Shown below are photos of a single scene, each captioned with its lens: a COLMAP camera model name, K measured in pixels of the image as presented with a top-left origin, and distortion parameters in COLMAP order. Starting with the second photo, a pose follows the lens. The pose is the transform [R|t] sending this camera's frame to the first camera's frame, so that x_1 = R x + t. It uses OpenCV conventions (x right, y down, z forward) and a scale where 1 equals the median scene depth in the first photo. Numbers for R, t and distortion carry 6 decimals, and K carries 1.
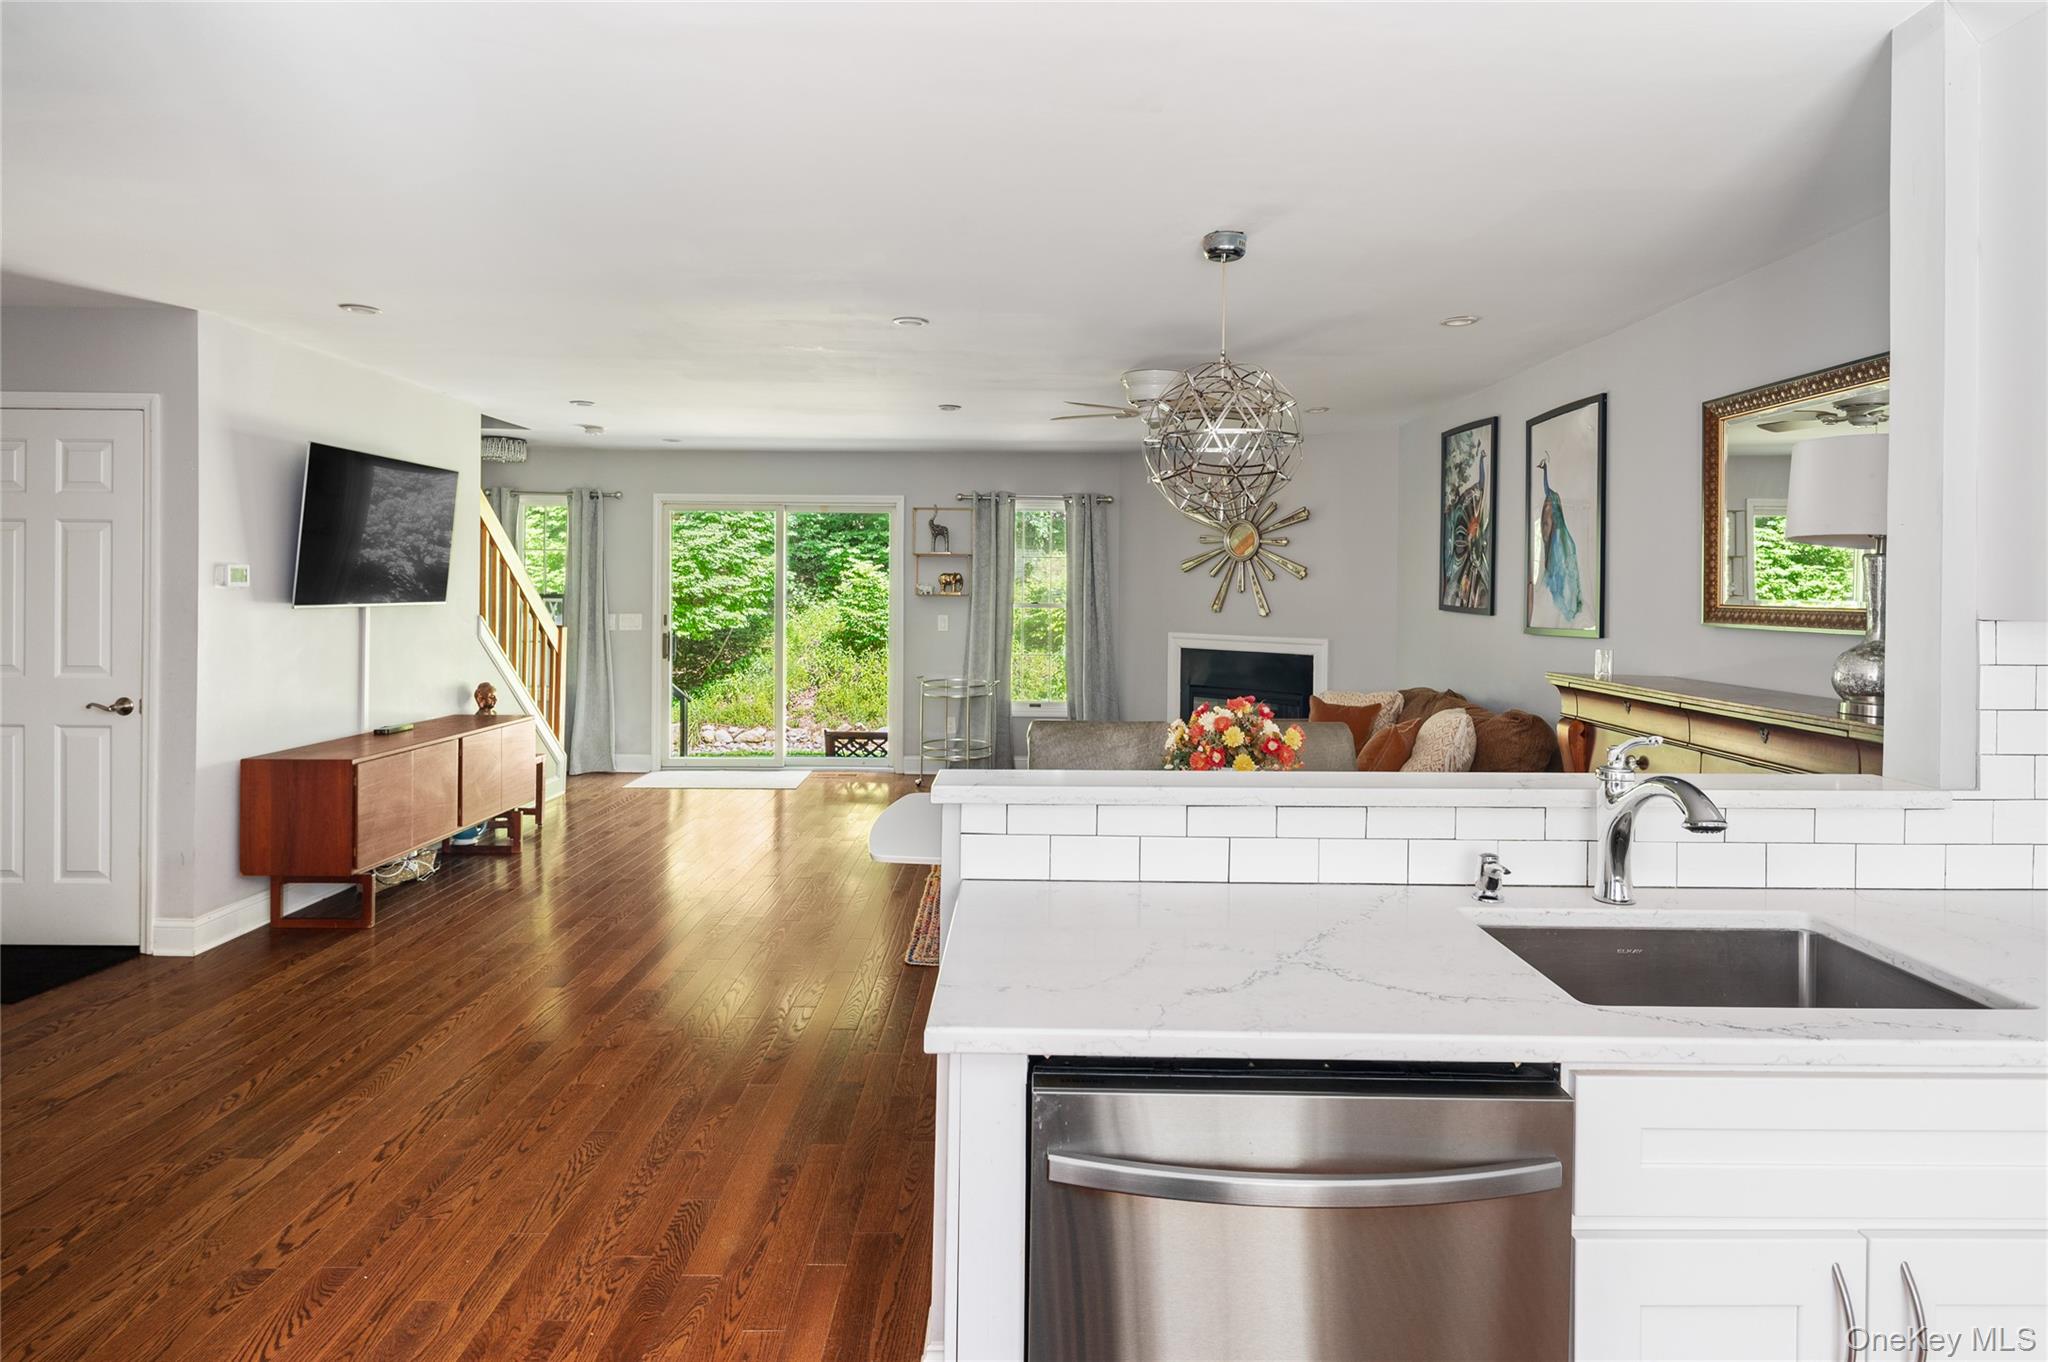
lens RADIAL K [[1108.8, 0, 1033.1], [0, 1108.8, 590.2], [0, 0, 1]] dist [0.006859, -0.003470]
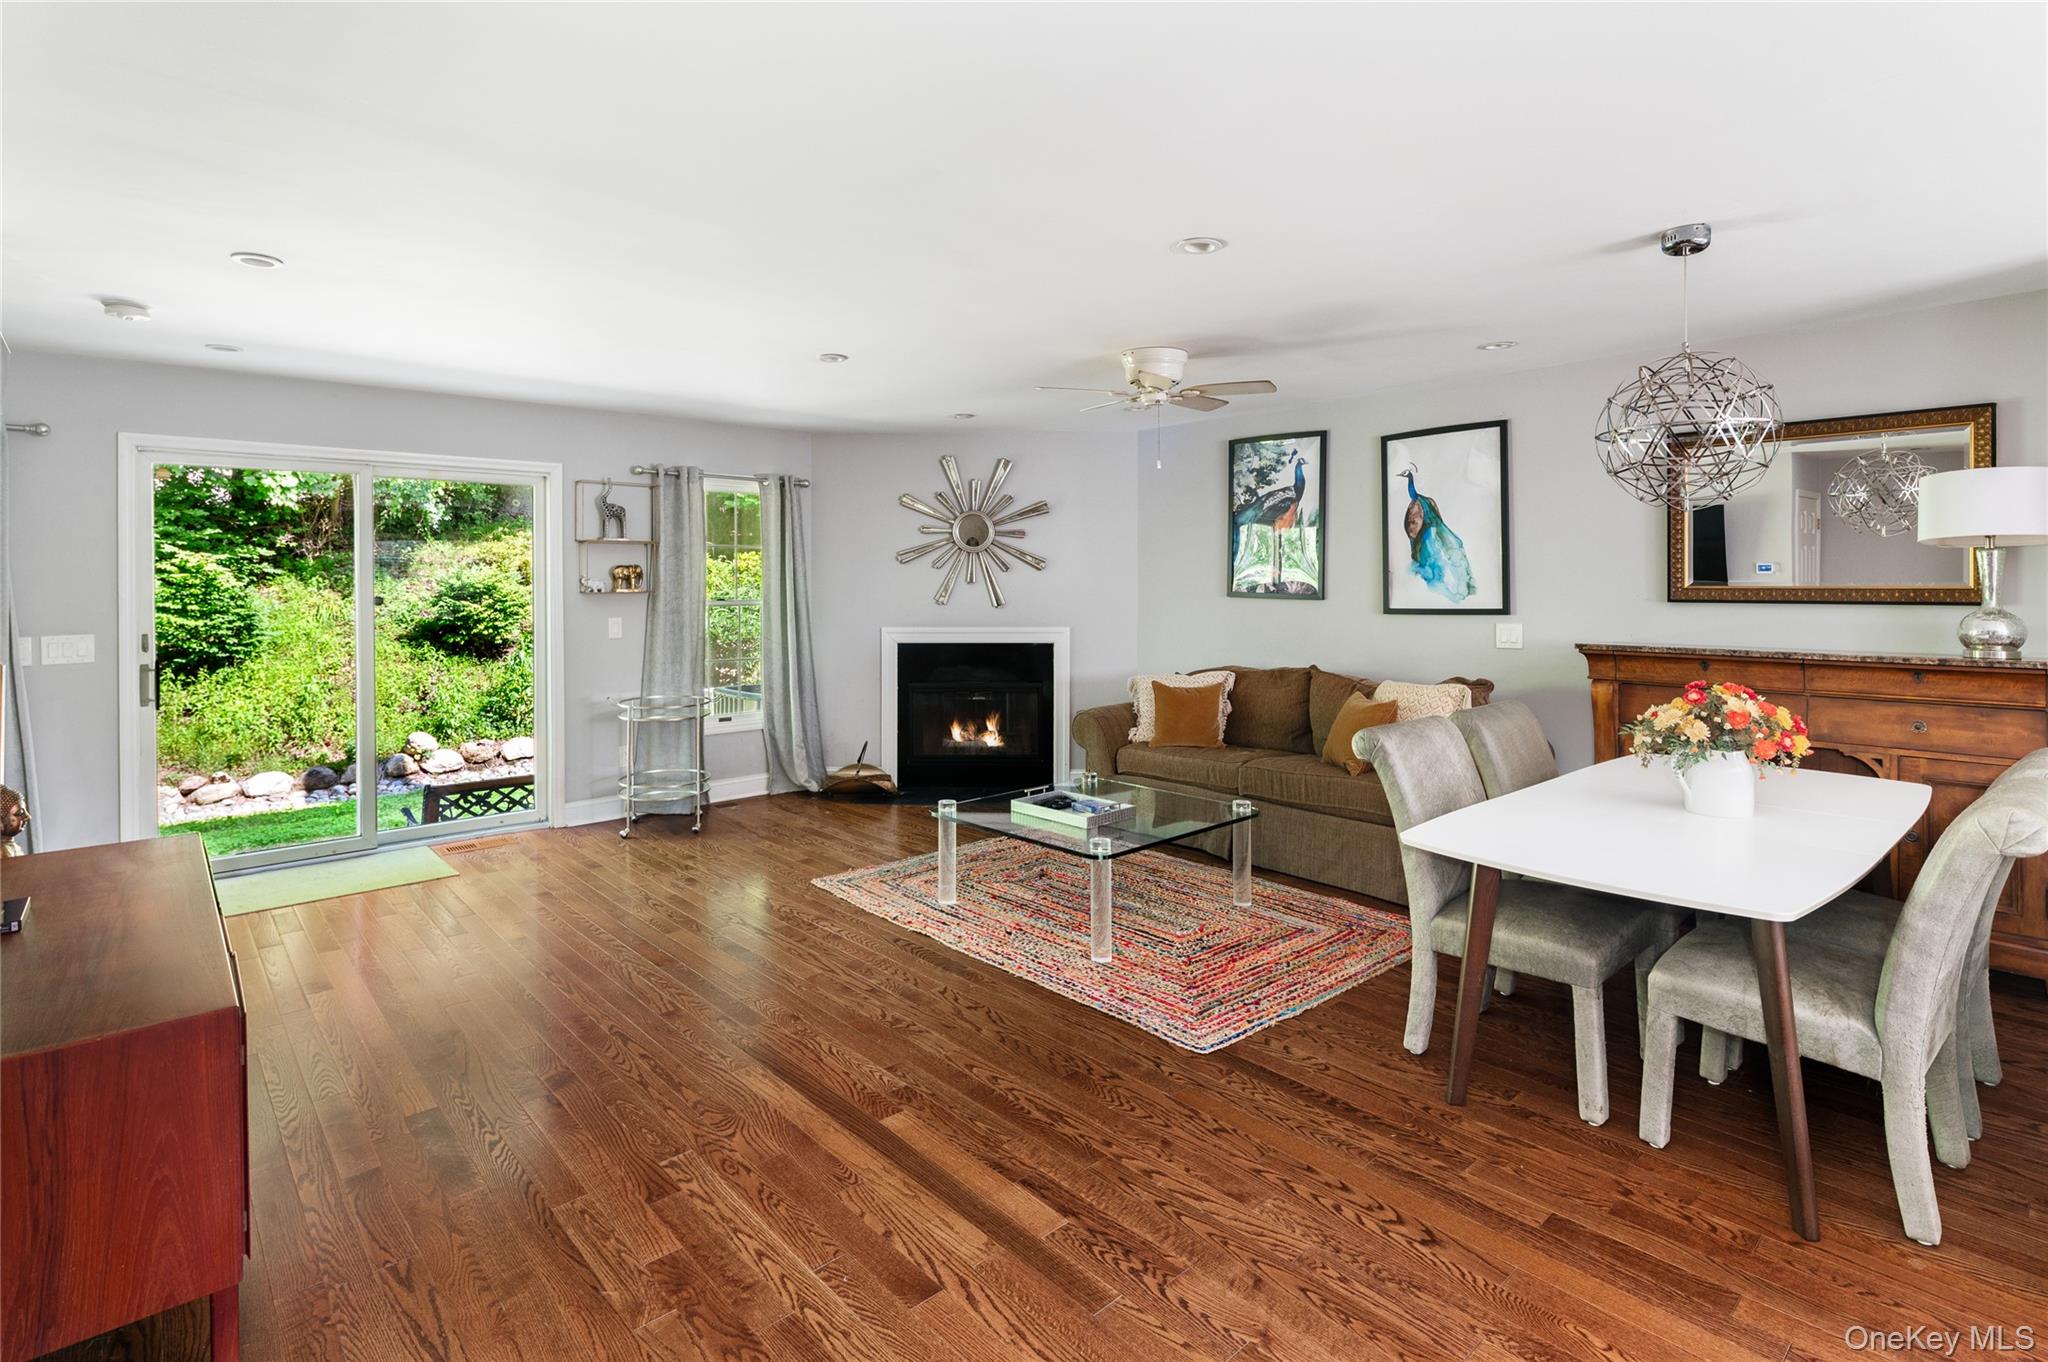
lens RADIAL K [[995.5, 0, 1031.4], [0, 995.5, 587.8], [0, 0, 1]] dist [0.002746, -0.003714]
pose [[0.742390, -0.016861, 0.669756, -0.663644], [0.012255, 0.999858, 0.011588, -0.007304], [-0.669856, -0.000395, 0.742491, 0.541159]]
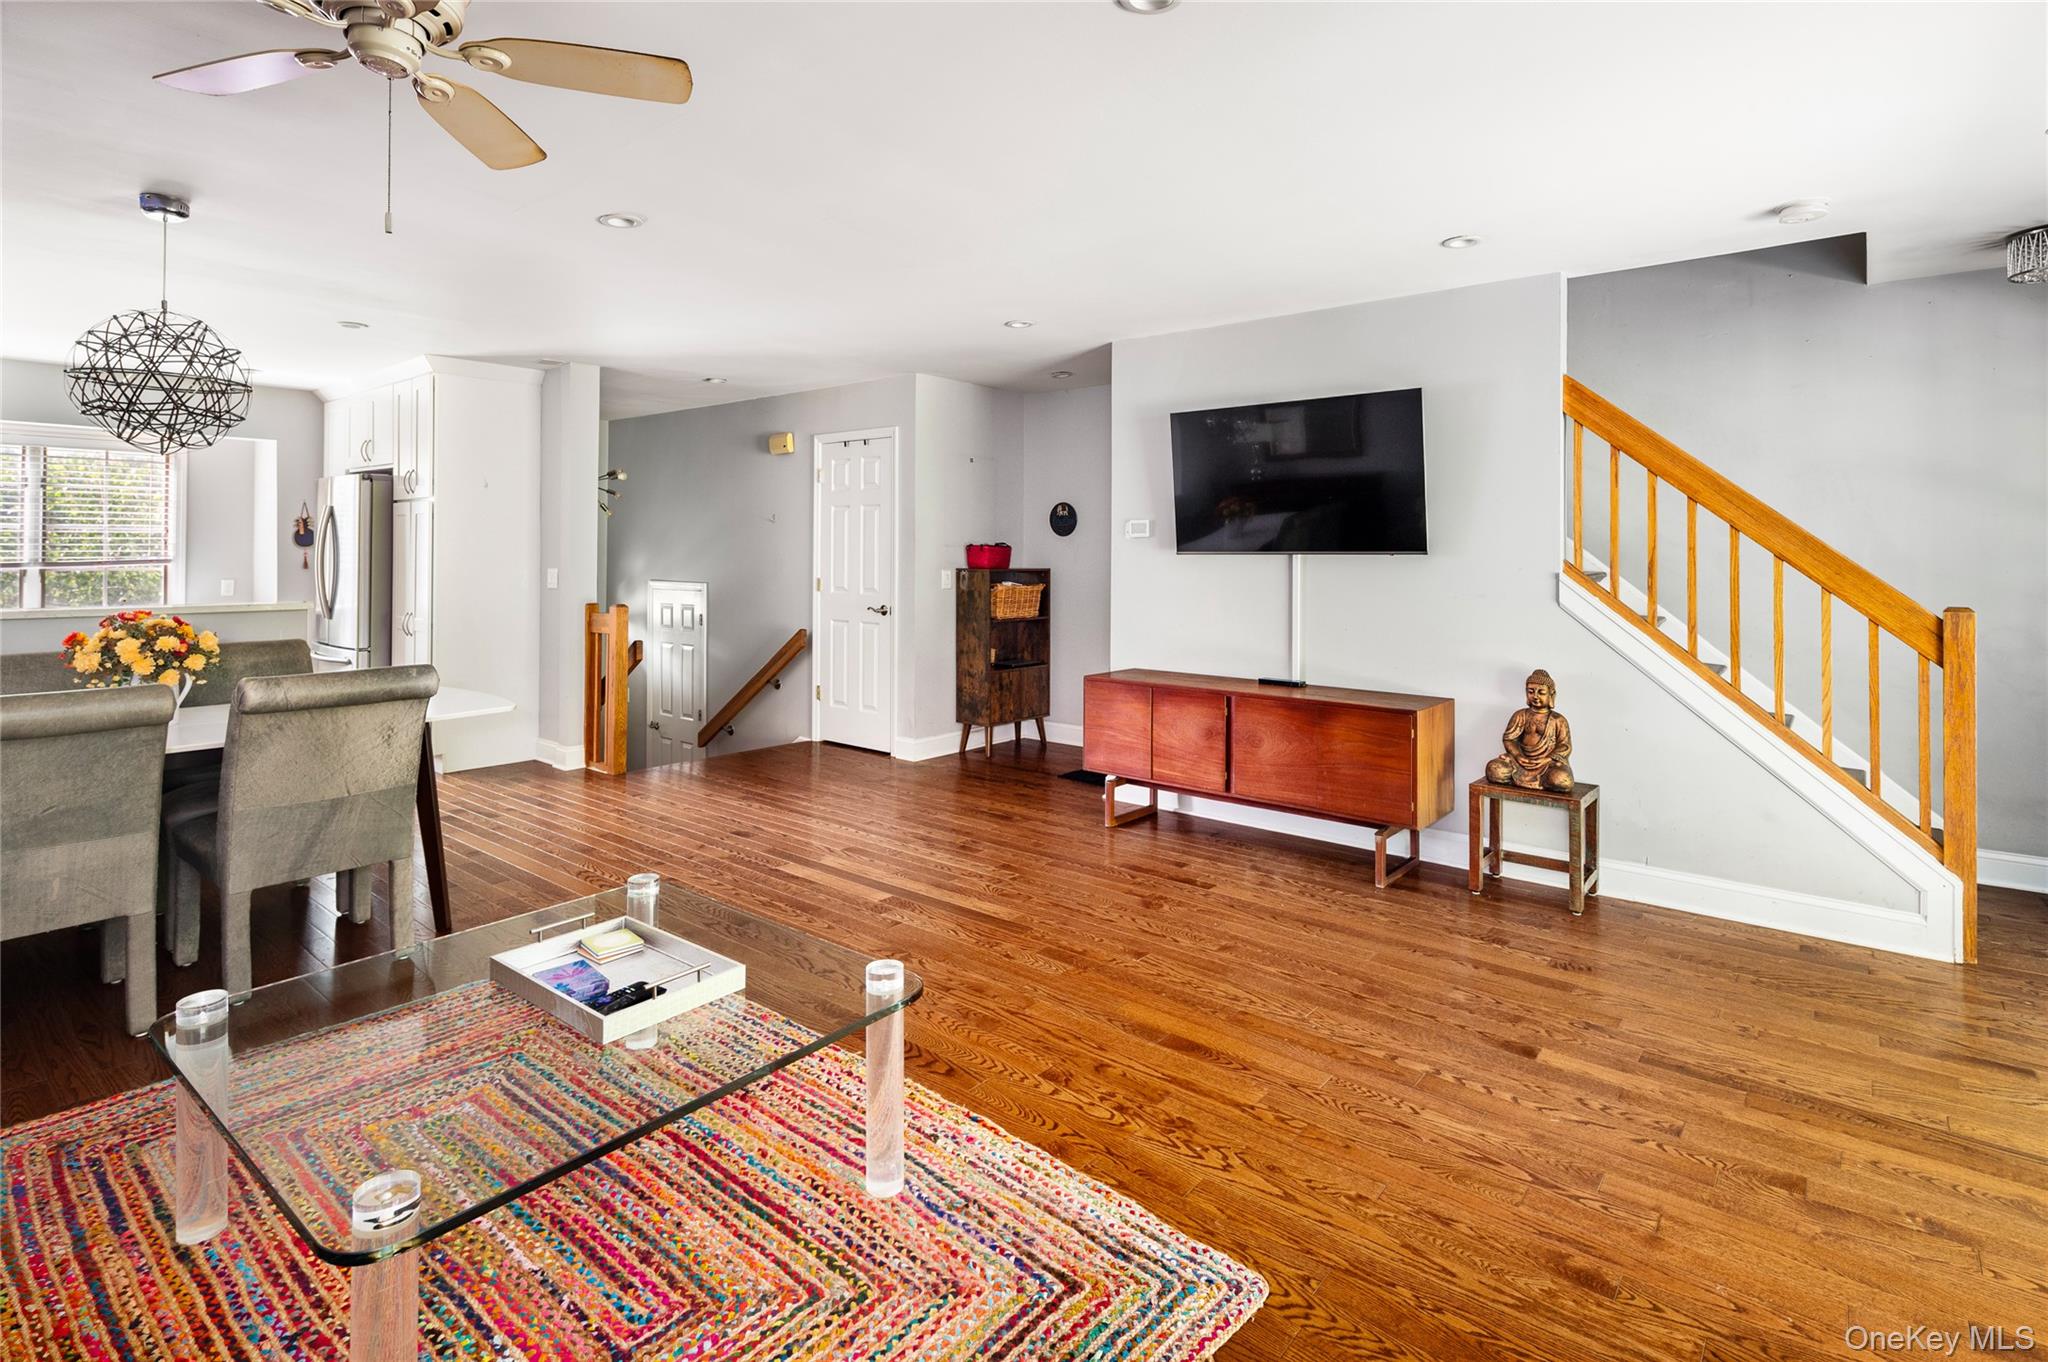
lens RADIAL K [[995.5, 0, 1026.7], [0, 995.5, 550.5], [0, 0, 1]] dist [0.002746, -0.003714]
pose [[-0.640893, -0.012422, -0.767530, 0.280877], [-0.008689, 0.999922, -0.008928, 0.026124], [0.767581, 0.000947, -0.640951, 1.719722]]
